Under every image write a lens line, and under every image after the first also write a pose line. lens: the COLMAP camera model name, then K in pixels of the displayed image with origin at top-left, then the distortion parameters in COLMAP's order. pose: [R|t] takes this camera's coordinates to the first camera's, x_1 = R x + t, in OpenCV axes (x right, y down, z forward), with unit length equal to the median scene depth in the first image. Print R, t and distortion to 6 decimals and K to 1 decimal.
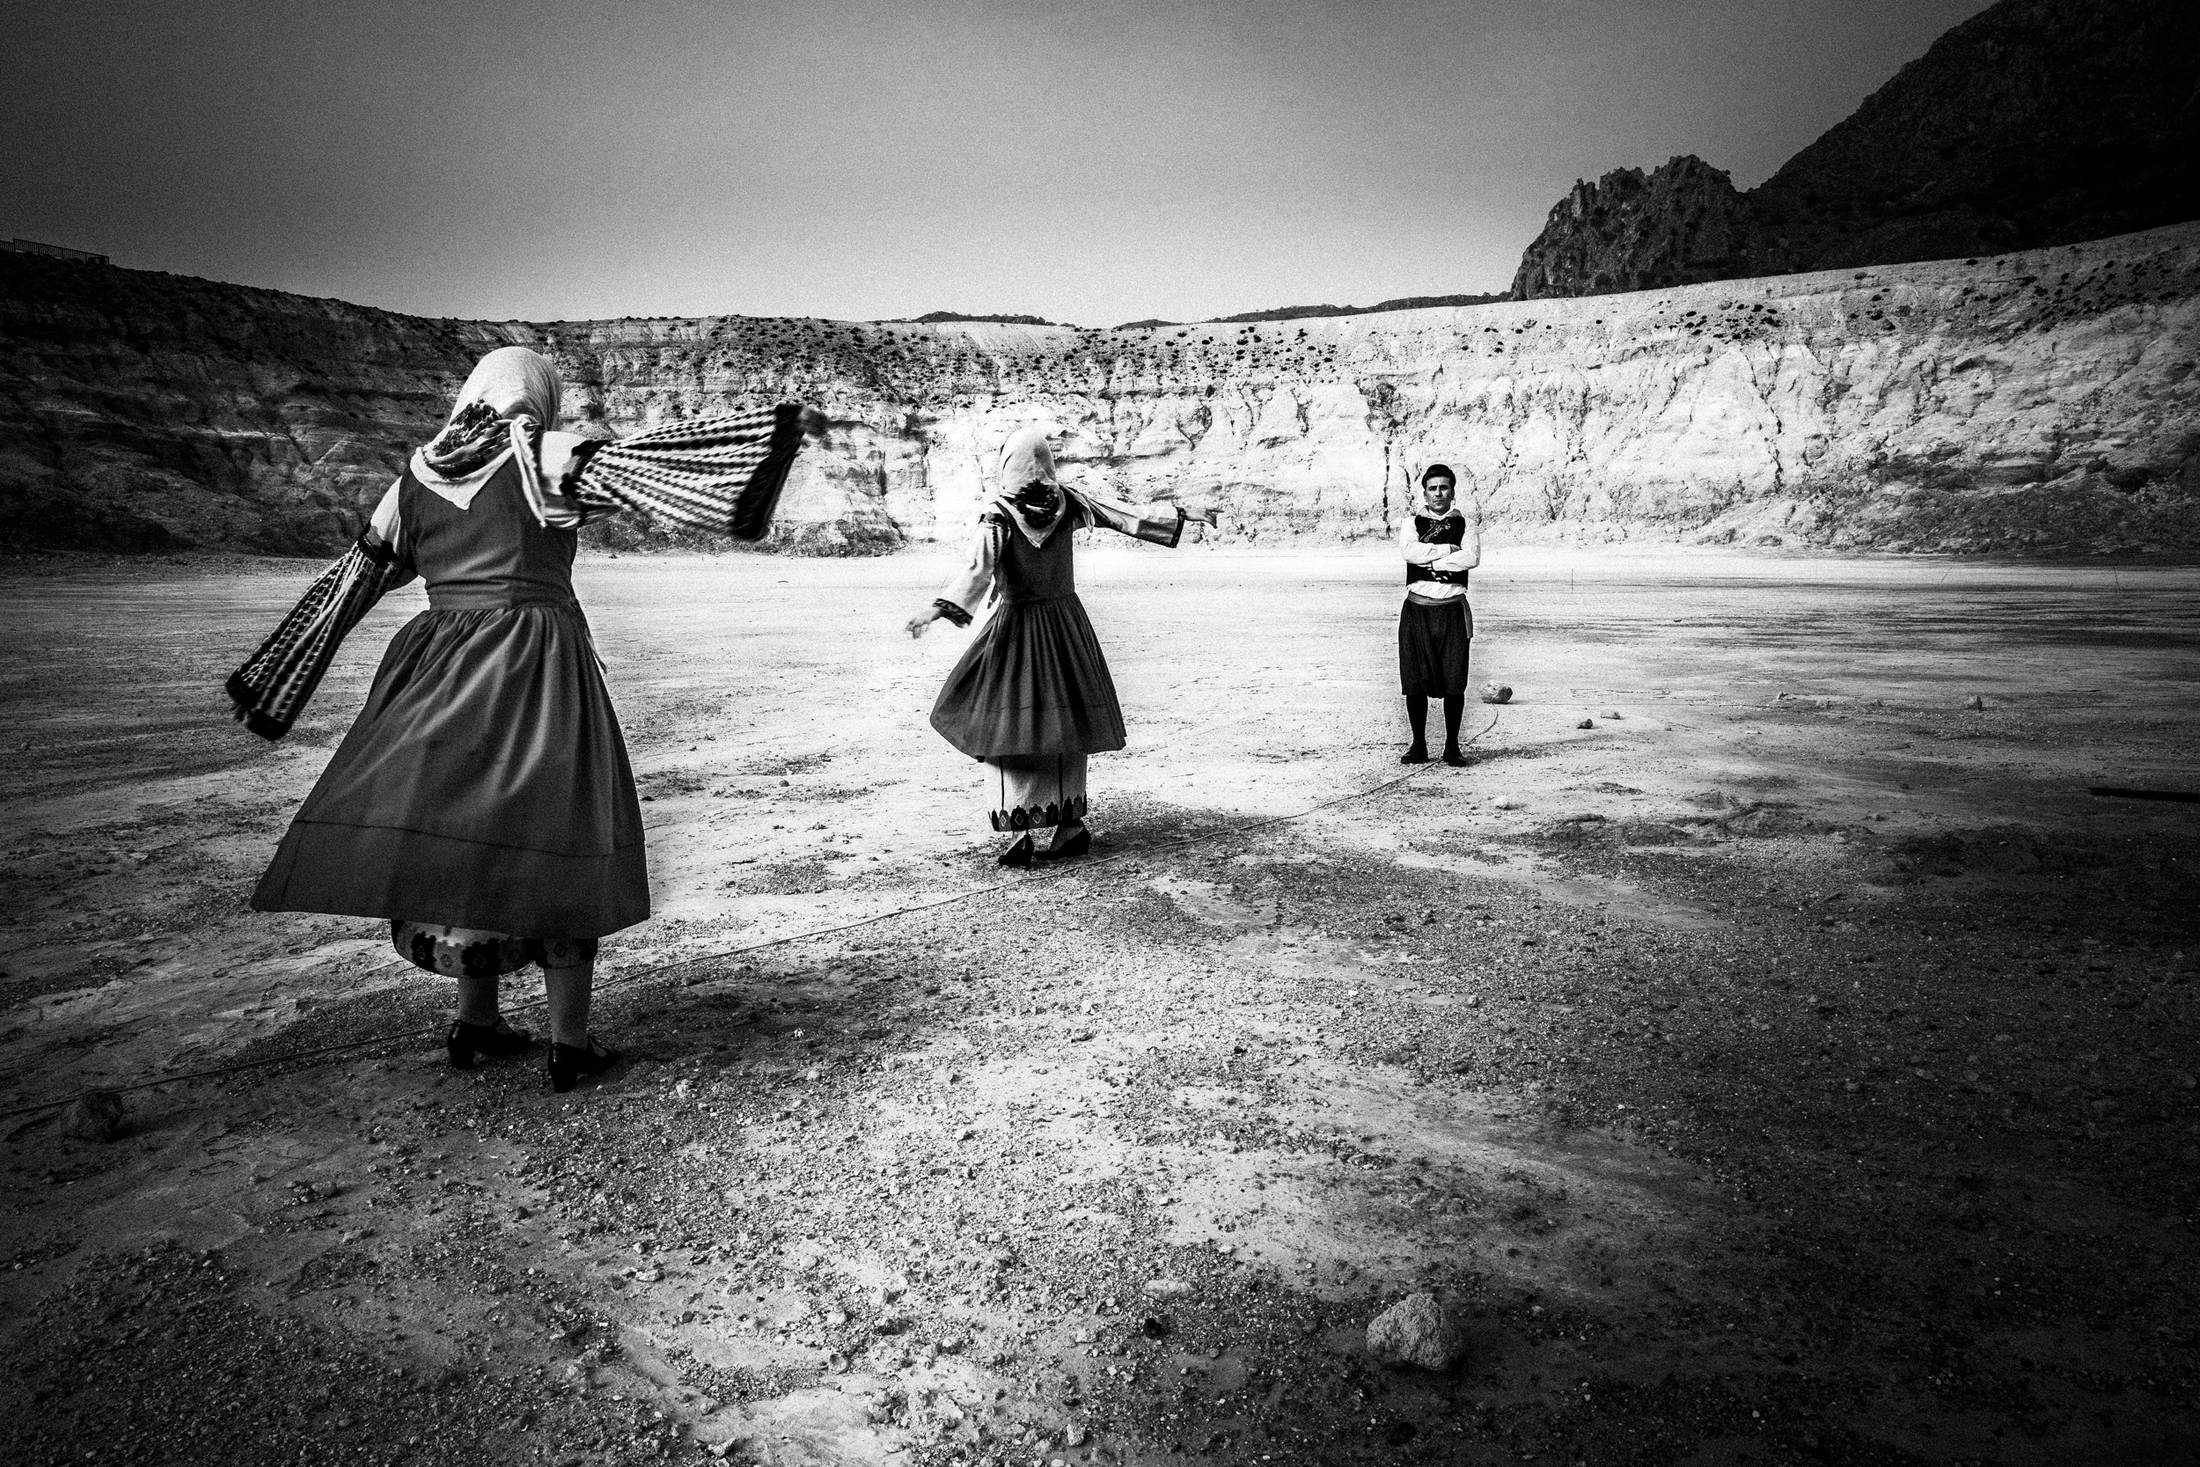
lens RADIAL K [[1677.4, 0, 1115.8], [0, 1677.4, 763.6], [0, 0, 1]] dist [-0.004964, 0.002522]
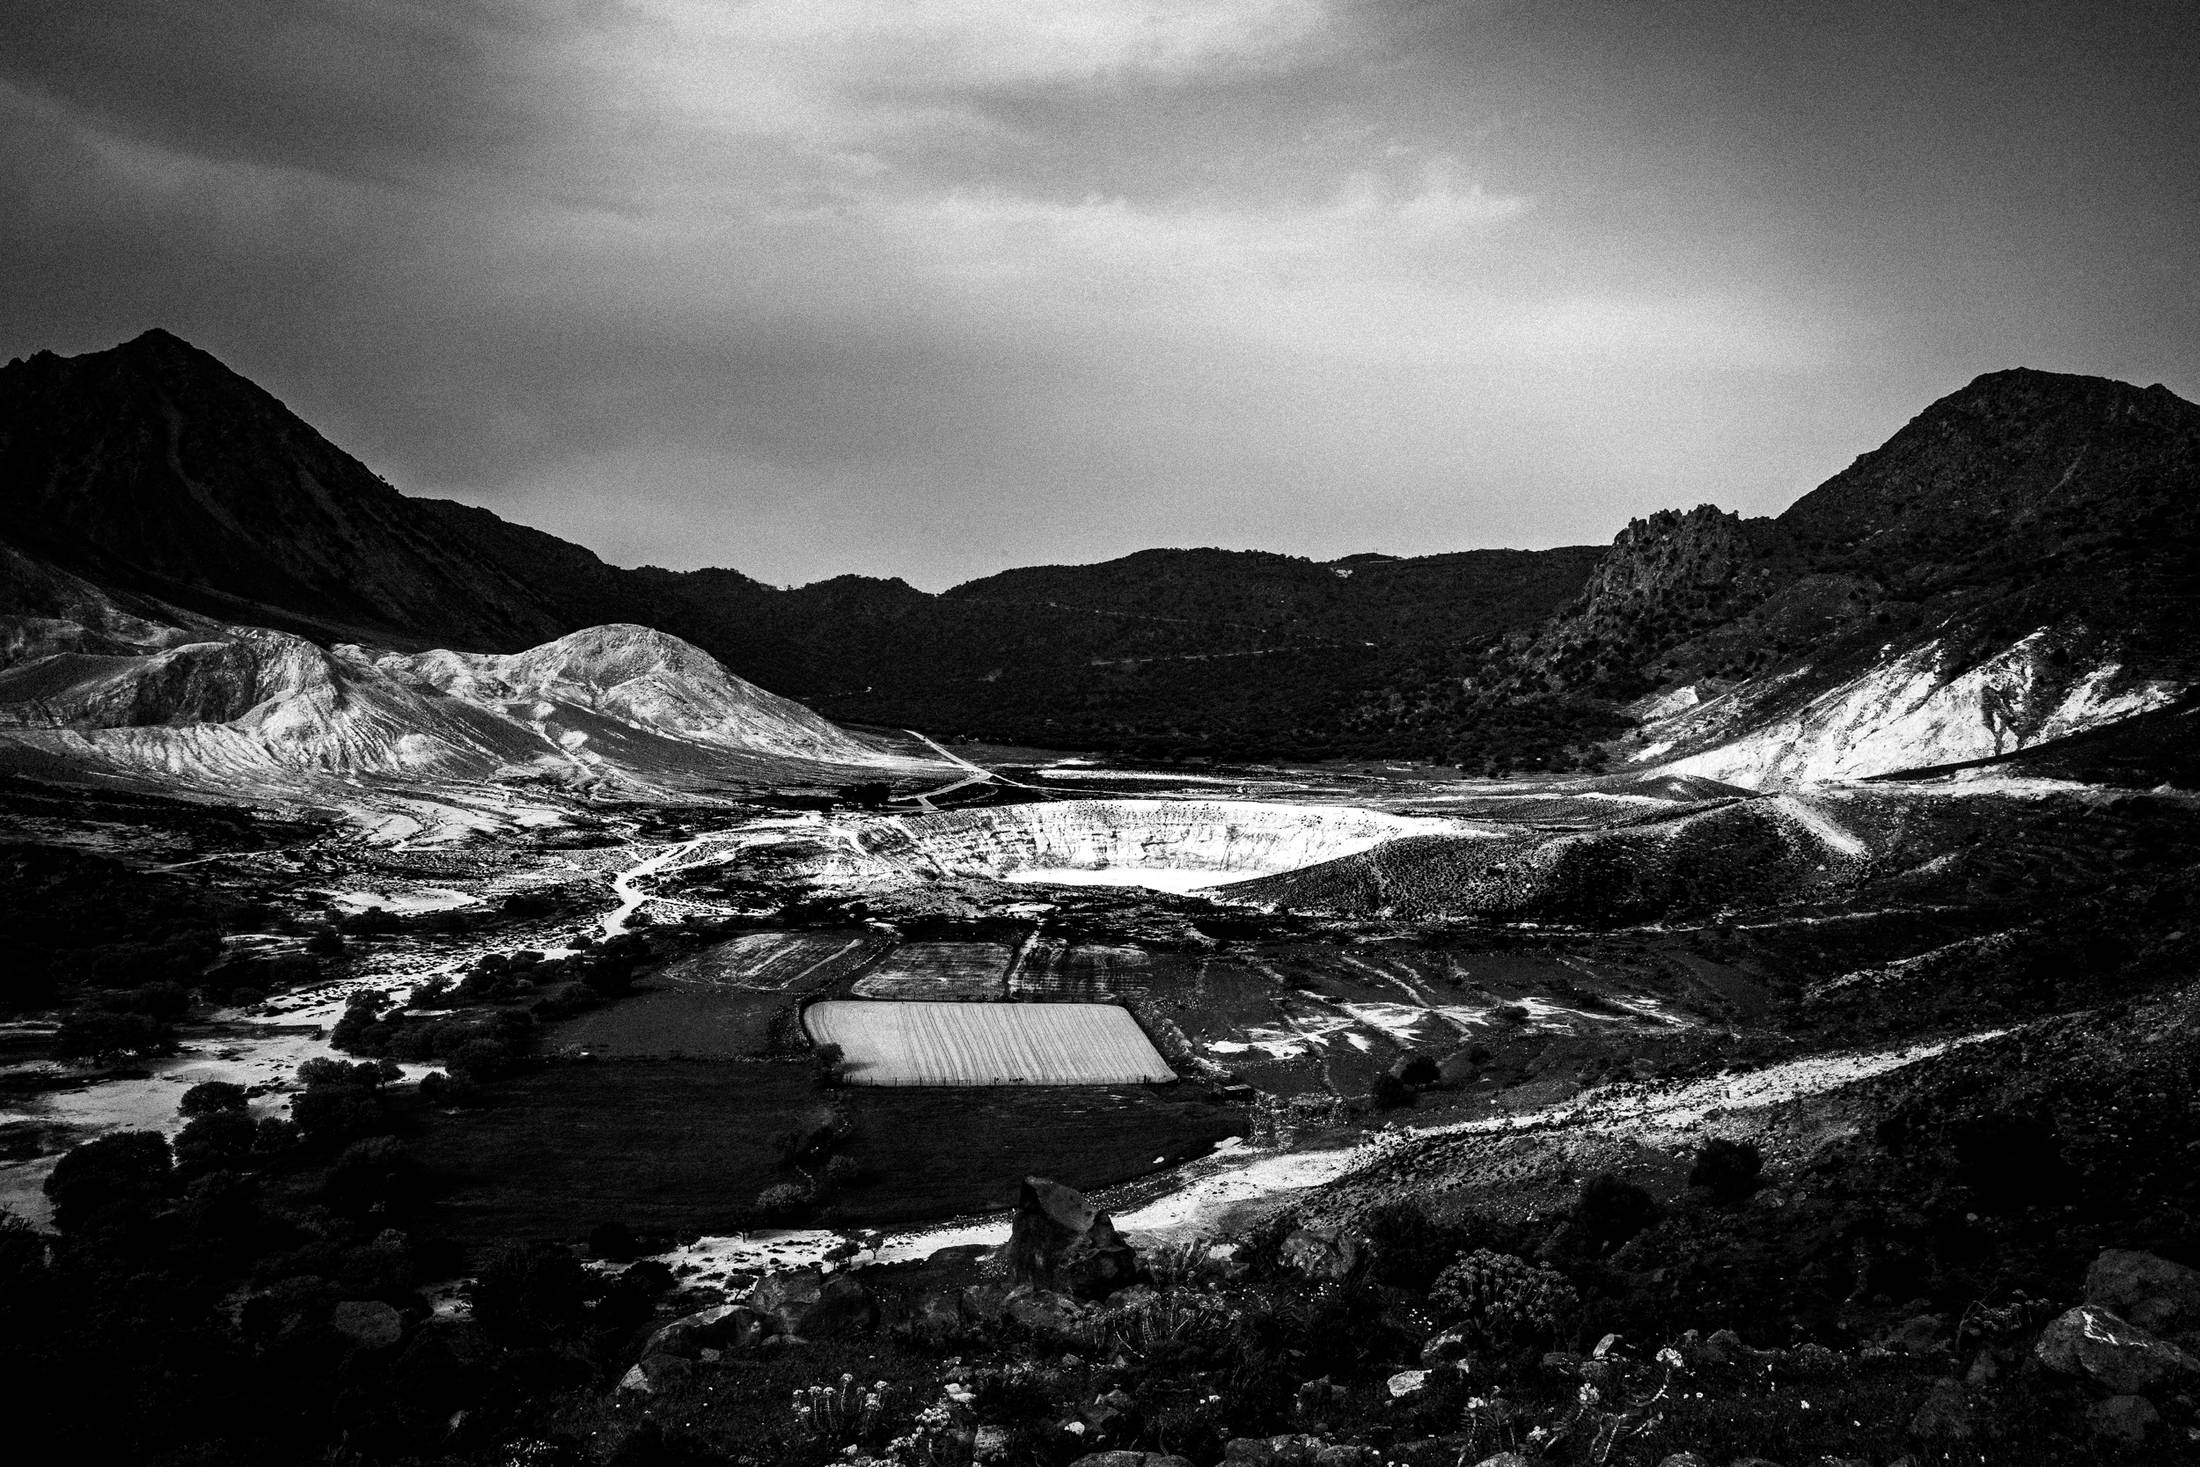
lens RADIAL K [[1699.7, 0, 1100.0], [0, 1699.7, 733.5], [0, 0, 1]] dist [-0.000456, -0.033618]
pose [[0.983448, 0.041843, -0.176294, 0.578877], [-0.057303, 0.994855, -0.083540, -0.096585], [0.171891, 0.092259, 0.980786, -3.174318]]
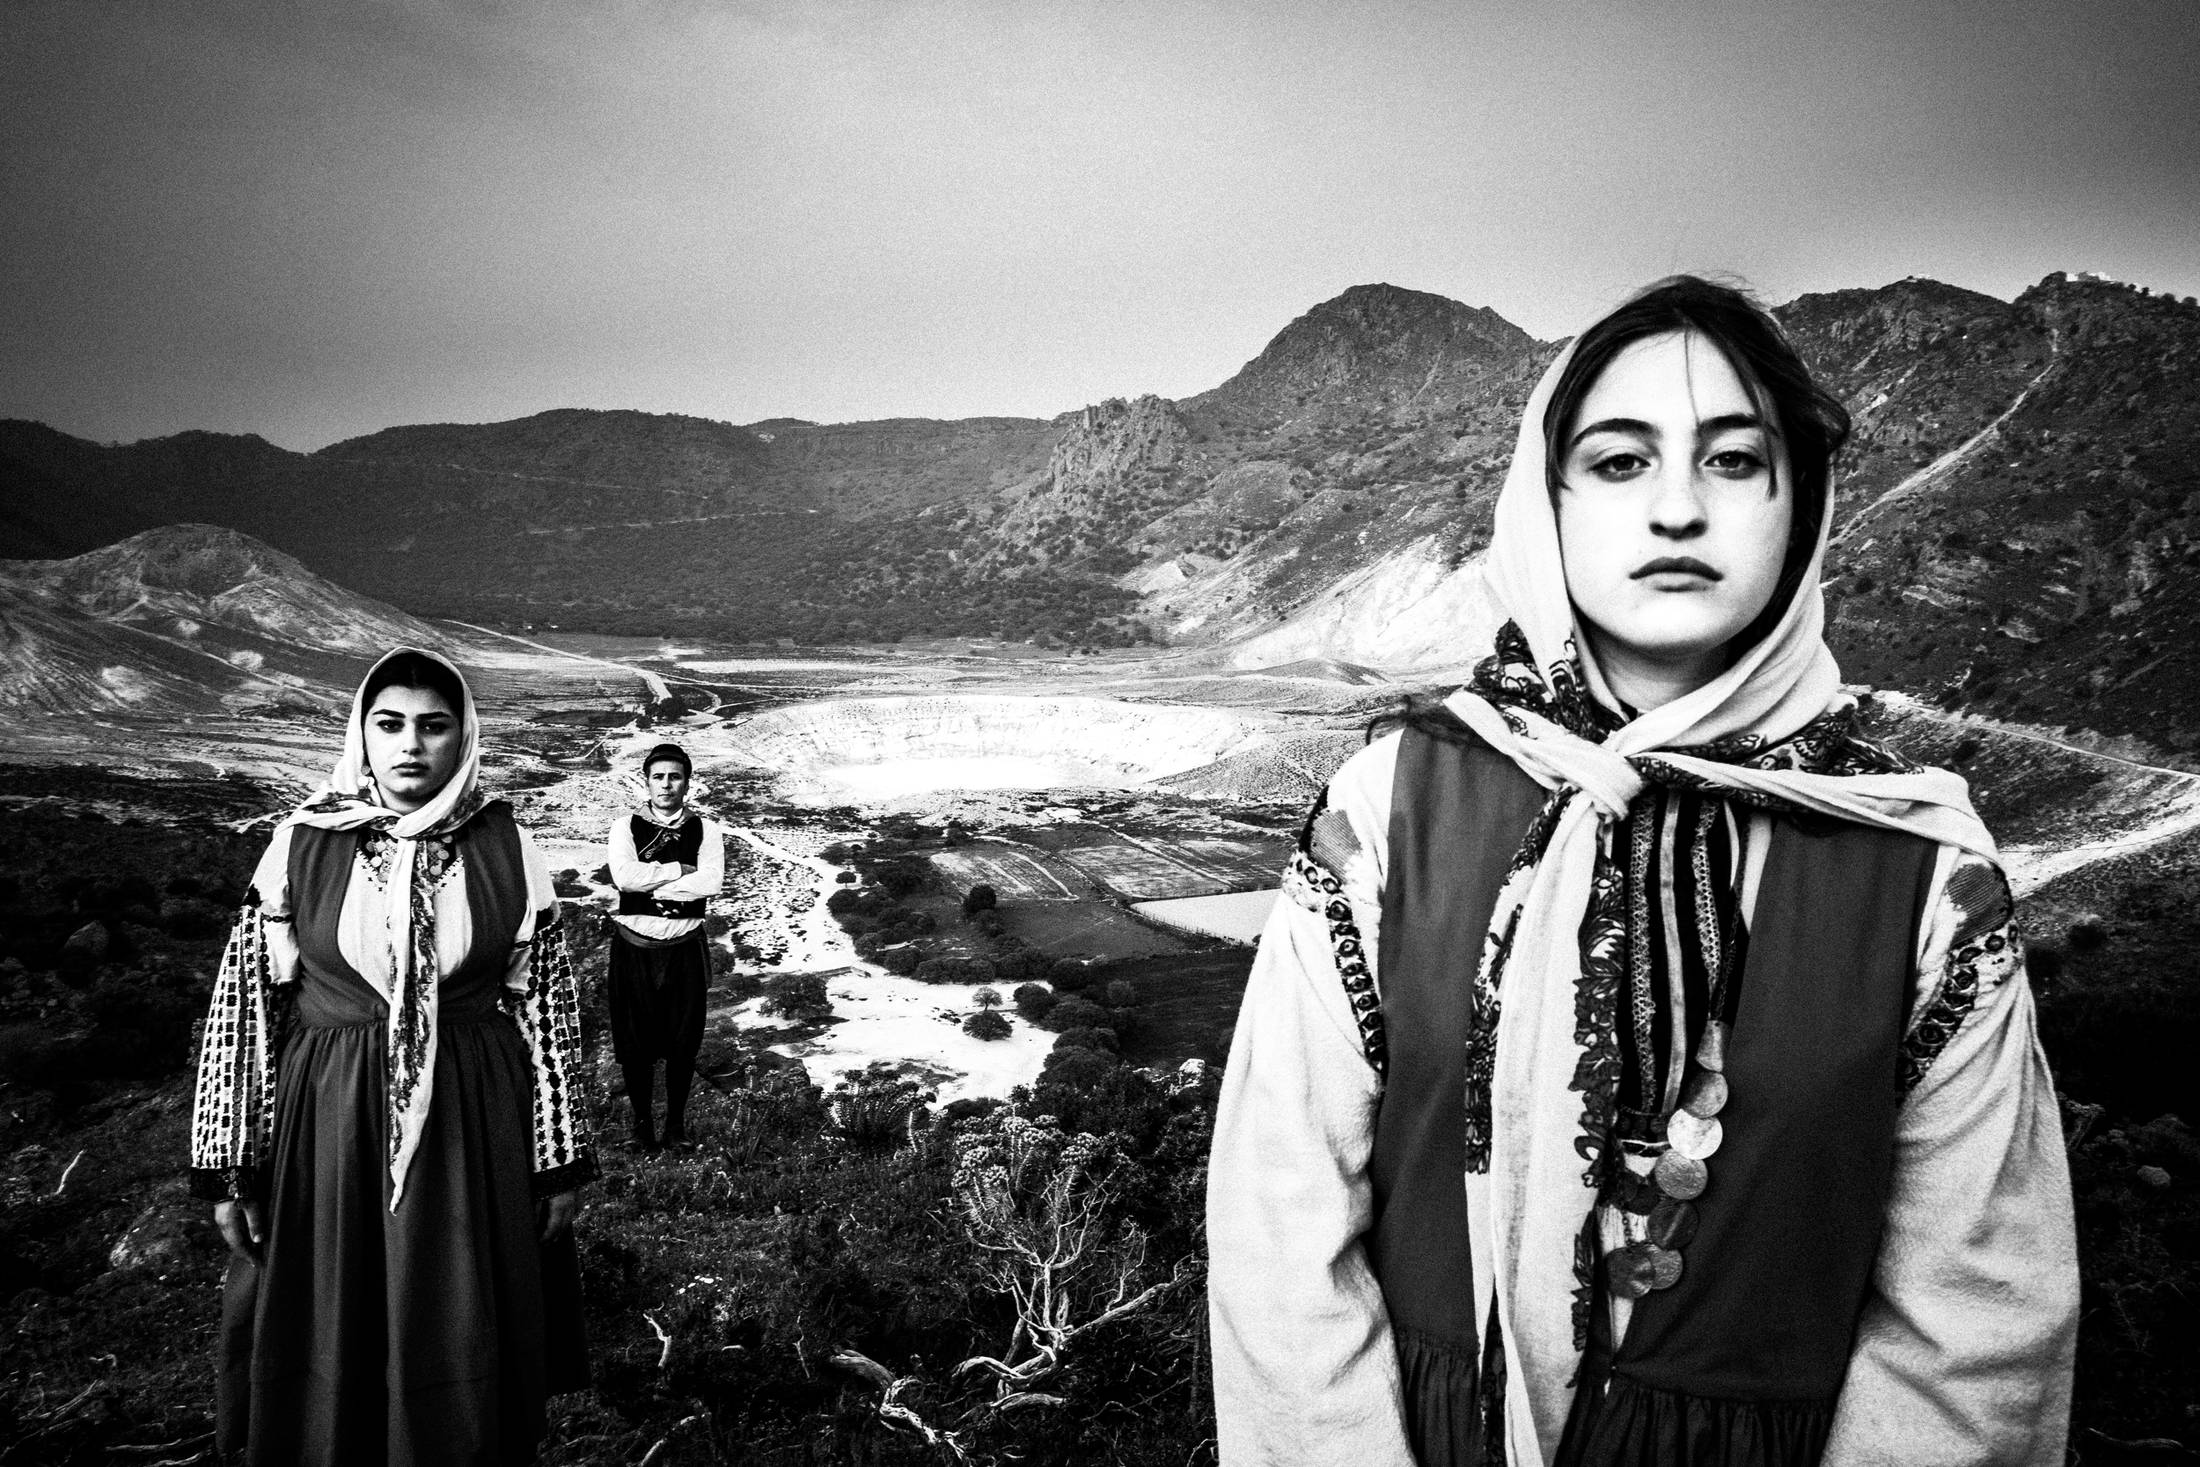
lens RADIAL K [[1699.7, 0, 1100.0], [0, 1699.7, 733.5], [0, 0, 1]] dist [-0.000456, -0.033618]
pose [[0.971181, -0.002129, 0.238334, -0.655188], [0.002491, 0.999996, -0.001220, -0.186805], [-0.238331, 0.001778, 0.971182, -3.776278]]
